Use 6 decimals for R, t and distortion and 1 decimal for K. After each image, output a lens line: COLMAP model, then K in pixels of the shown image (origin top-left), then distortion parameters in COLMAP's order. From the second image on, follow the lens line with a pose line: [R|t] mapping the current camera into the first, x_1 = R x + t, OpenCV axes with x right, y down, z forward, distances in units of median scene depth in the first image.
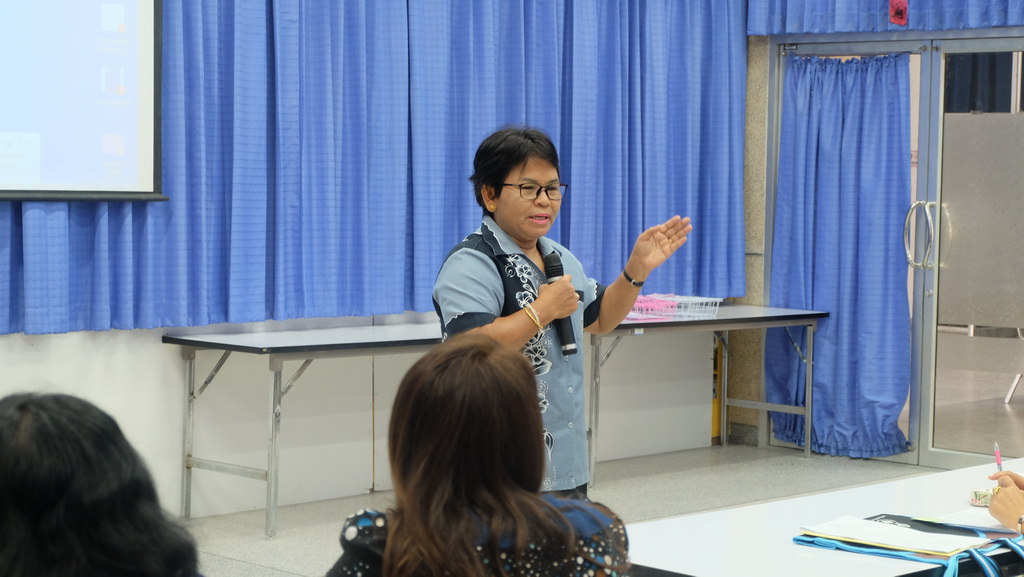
lens RADIAL K [[1948.3, 0, 526.4], [0, 1948.3, 288.6], [0, 0, 1]] dist [-0.004496, 0.000000]
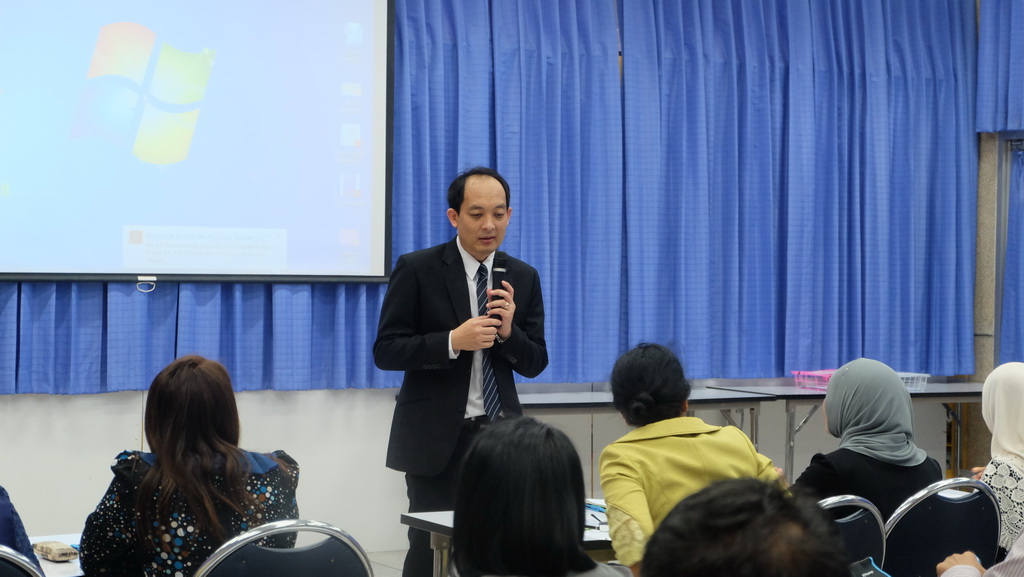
lens RADIAL K [[1992.4, 0, 530.7], [0, 1992.4, 281.1], [0, 0, 1]] dist [0.101275, 0.000000]
pose [[0.971683, 0.002014, -0.236280, 0.163665], [-0.013240, 0.998857, -0.045932, 0.008084], [0.235917, 0.047760, 0.970599, -0.159780]]
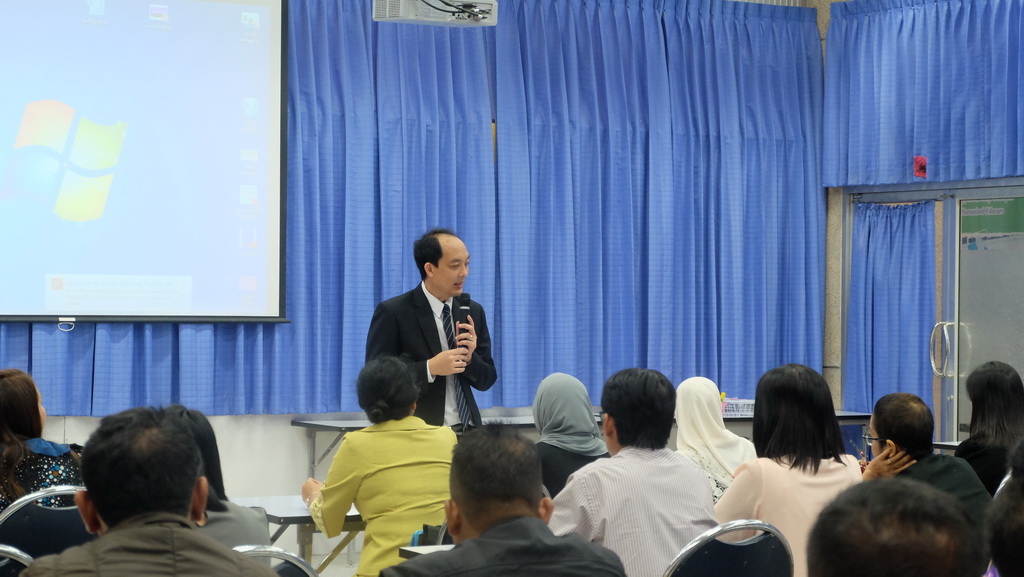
lens RADIAL K [[1992.4, 0, 538.1], [0, 1992.4, 295.0], [0, 0, 1]] dist [0.101275, 0.000000]
pose [[0.972491, -0.004240, -0.232904, 0.277555], [-0.009627, 0.998249, -0.058371, 0.014456], [0.232743, 0.059007, 0.970746, -0.301590]]
